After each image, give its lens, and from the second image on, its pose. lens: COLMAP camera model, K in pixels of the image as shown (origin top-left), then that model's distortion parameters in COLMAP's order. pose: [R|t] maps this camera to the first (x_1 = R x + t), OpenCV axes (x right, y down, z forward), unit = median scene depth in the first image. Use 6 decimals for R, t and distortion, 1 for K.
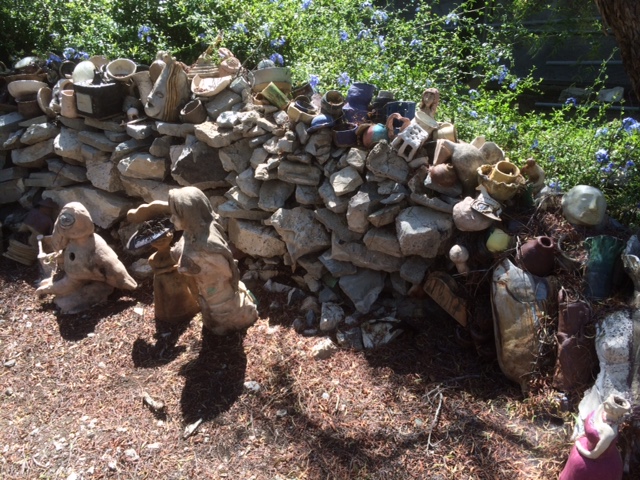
lens RADIAL K [[534.5, 0, 319.5], [0, 534.5, 240.3], [0, 0, 1]] dist [0.052386, -0.006552]
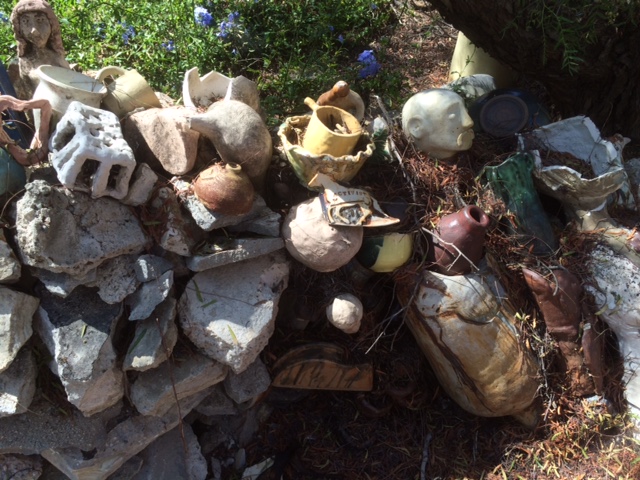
lens RADIAL K [[534.5, 0, 320.5], [0, 534.5, 239.2], [0, 0, 1]] dist [0.052386, -0.006552]
pose [[0.519436, -0.580479, 0.627081, -0.032549], [0.404708, 0.813444, 0.417756, -0.245437], [-0.752594, 0.036787, 0.657456, 0.657153]]
